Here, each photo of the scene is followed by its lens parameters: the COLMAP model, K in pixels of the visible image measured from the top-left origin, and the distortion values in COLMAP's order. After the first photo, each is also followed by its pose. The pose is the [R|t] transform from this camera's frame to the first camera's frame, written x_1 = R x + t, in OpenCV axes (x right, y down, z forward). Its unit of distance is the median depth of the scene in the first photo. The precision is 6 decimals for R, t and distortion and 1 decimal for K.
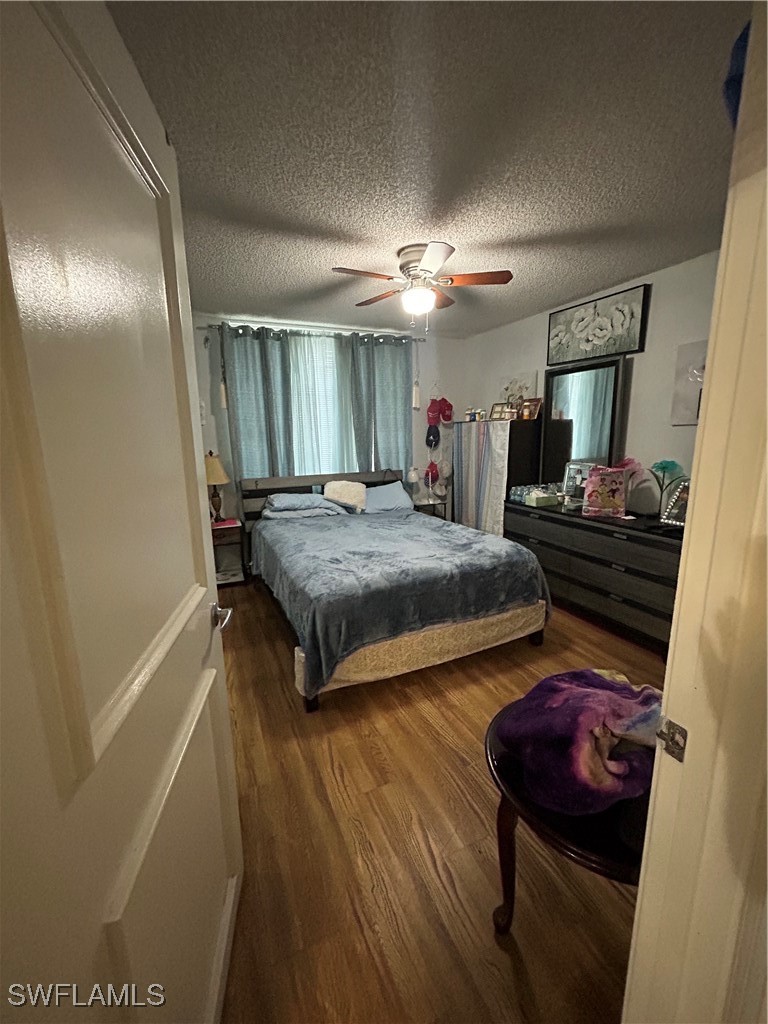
lens RADIAL K [[411.8, 0, 383.6], [0, 411.8, 512.5], [0, 0, 1]] dist [-0.001269, 0.000648]
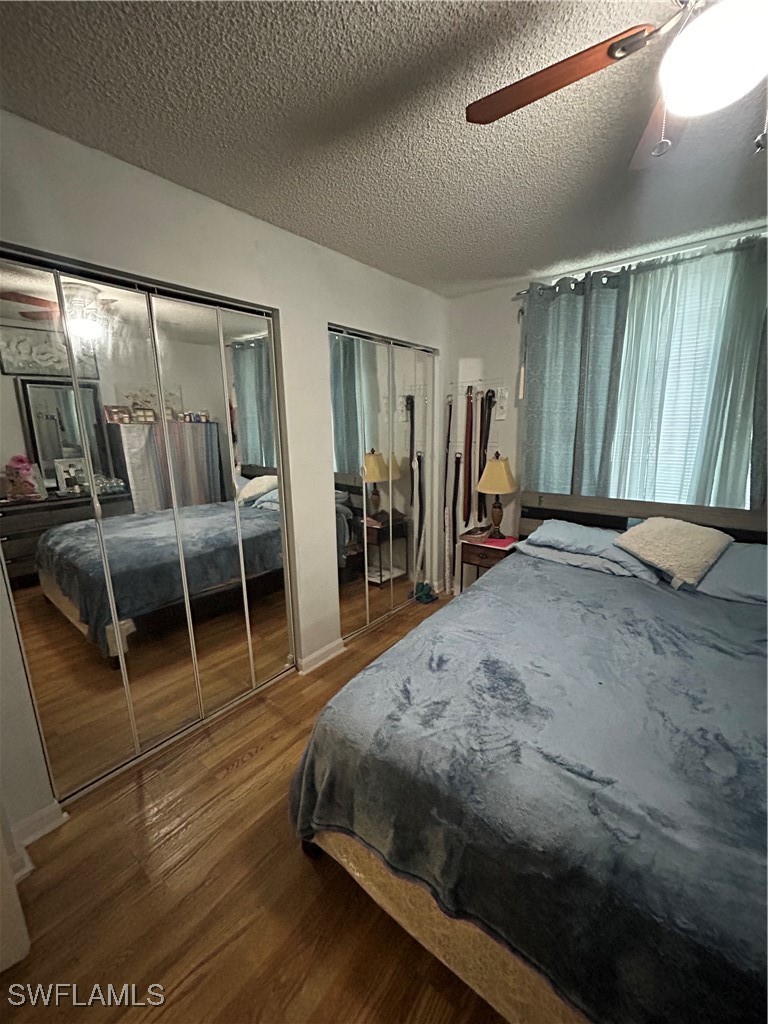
lens RADIAL K [[411.8, 0, 385.5], [0, 411.8, 511.6], [0, 0, 1]] dist [-0.001269, 0.000648]
pose [[0.465695, 0.190760, -0.864141, 0.204294], [-0.159020, 0.978634, 0.130337, -0.103462], [0.870541, 0.076718, 0.486079, 0.409418]]
